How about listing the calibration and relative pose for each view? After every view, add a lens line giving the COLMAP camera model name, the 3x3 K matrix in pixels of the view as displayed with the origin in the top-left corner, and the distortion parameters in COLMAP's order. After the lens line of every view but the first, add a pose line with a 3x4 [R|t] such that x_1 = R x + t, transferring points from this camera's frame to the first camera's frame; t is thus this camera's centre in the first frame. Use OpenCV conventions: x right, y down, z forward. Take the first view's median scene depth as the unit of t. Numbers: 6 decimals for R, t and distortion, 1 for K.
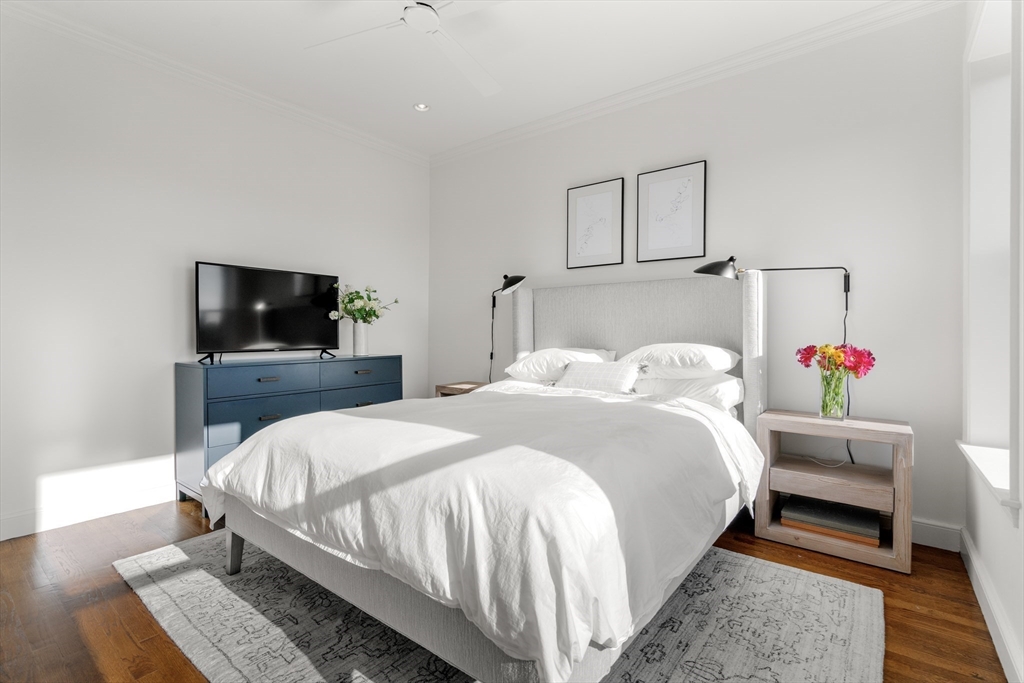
lens RADIAL K [[475.8, 0, 506.0], [0, 475.8, 337.1], [0, 0, 1]] dist [-0.006086, 0.001238]
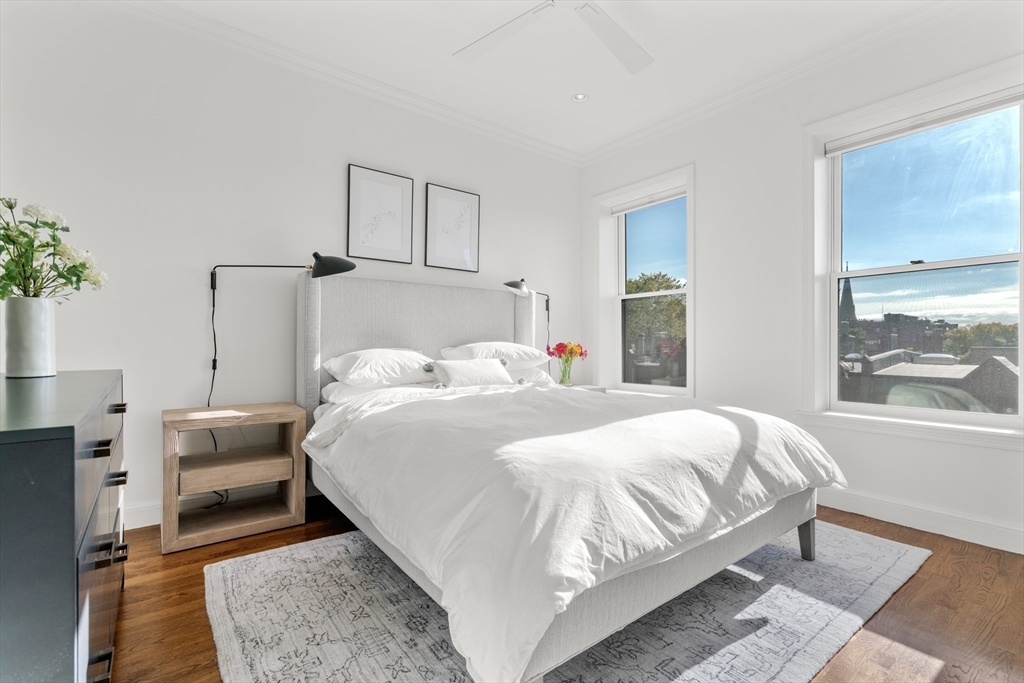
lens RADIAL K [[475.8, 0, 508.3], [0, 475.8, 341.6], [0, 0, 1]] dist [-0.006086, 0.001238]
pose [[0.231721, -0.004192, 0.972773, -1.298831], [-0.000346, 0.999990, 0.004392, 0.011565], [-0.972782, -0.001354, 0.231717, 1.041999]]
